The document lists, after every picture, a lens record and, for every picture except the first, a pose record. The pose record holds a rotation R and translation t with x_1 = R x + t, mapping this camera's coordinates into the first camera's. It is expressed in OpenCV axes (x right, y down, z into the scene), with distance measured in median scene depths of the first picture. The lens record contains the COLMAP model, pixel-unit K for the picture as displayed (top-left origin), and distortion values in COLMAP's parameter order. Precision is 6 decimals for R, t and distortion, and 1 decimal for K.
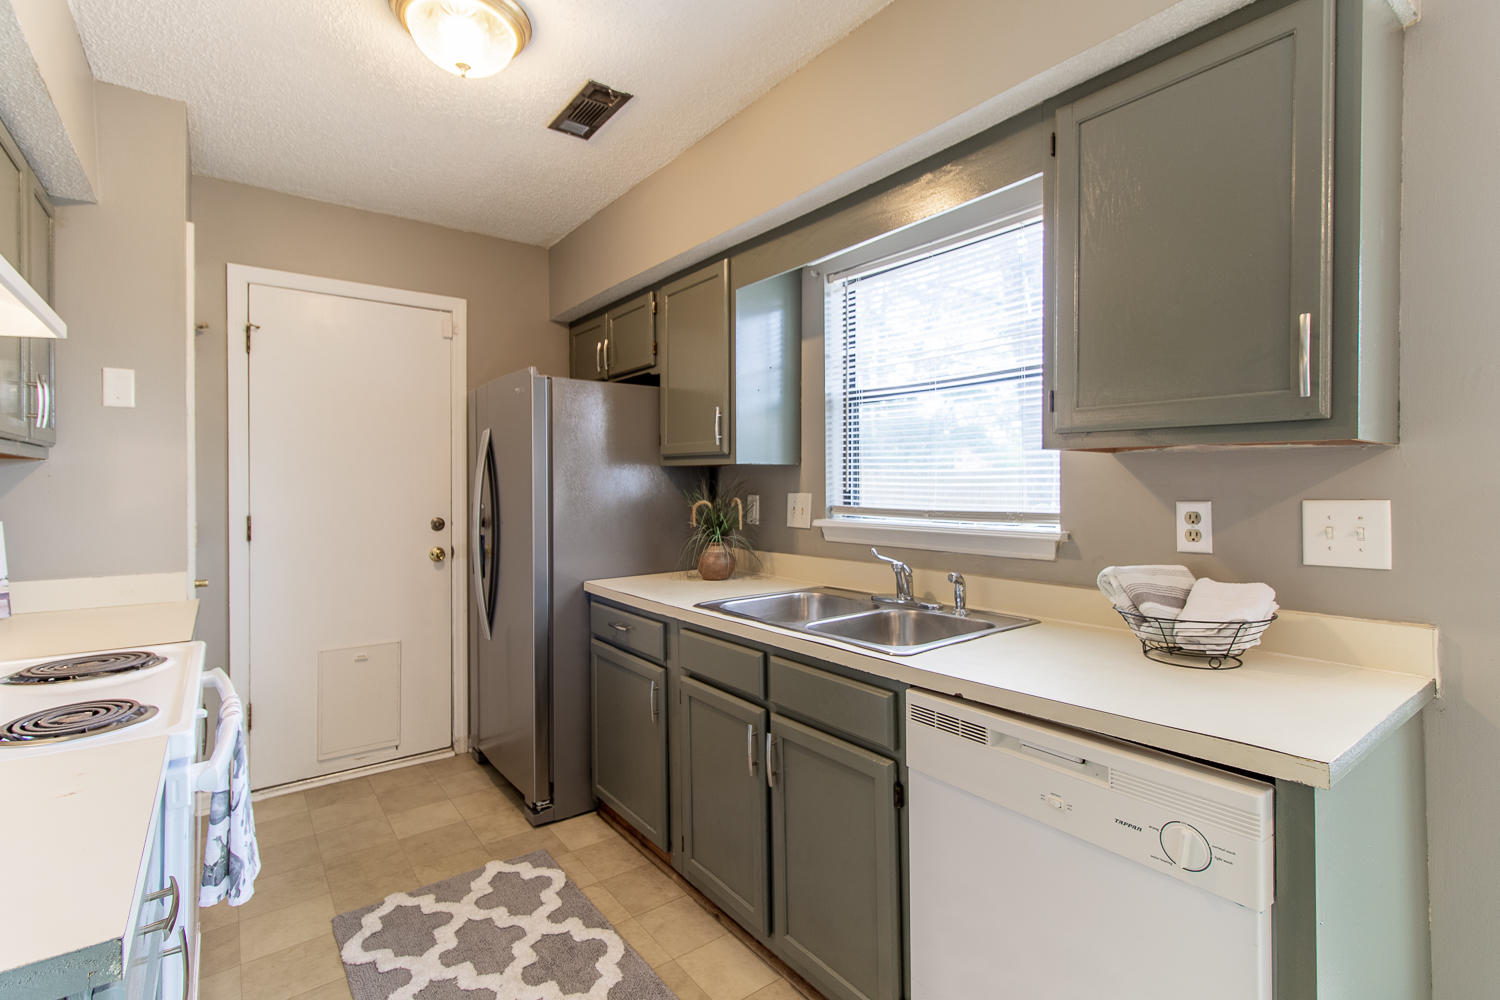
lens RADIAL K [[697.3, 0, 752.4], [0, 697.3, 487.7], [0, 0, 1]] dist [0.004382, 0.000450]
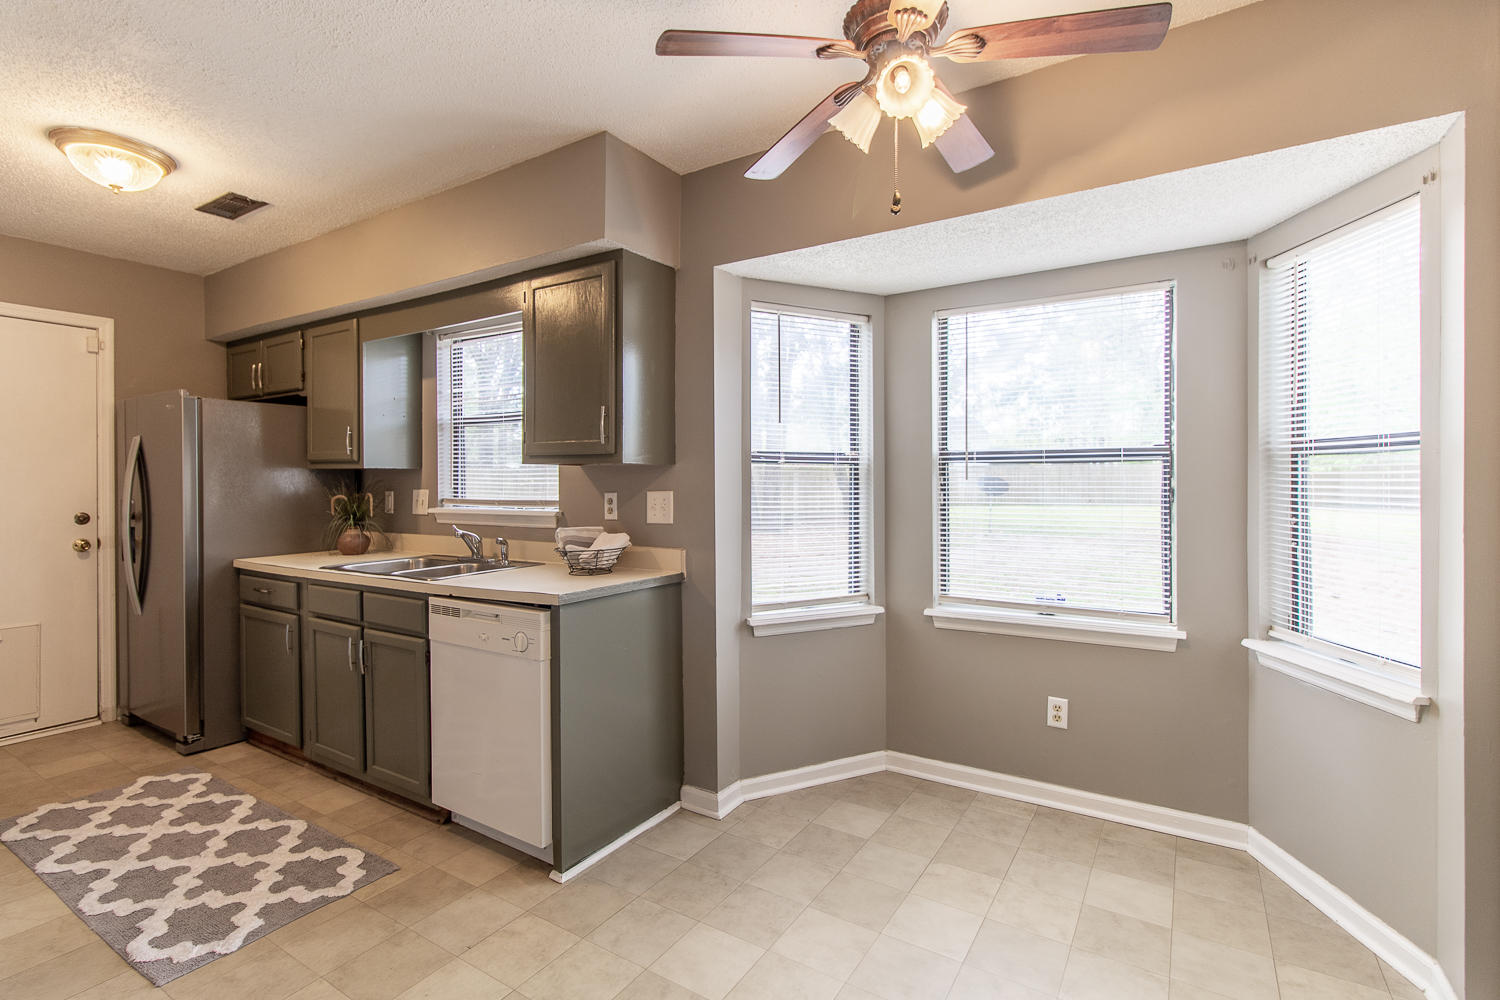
lens RADIAL K [[697.3, 0, 752.4], [0, 697.3, 487.7], [0, 0, 1]] dist [0.004382, 0.000450]
pose [[0.936229, -0.001419, 0.351389, 0.204502], [0.000849, 0.999998, 0.001779, 0.002279], [-0.351391, -0.001367, 0.936228, -0.545447]]
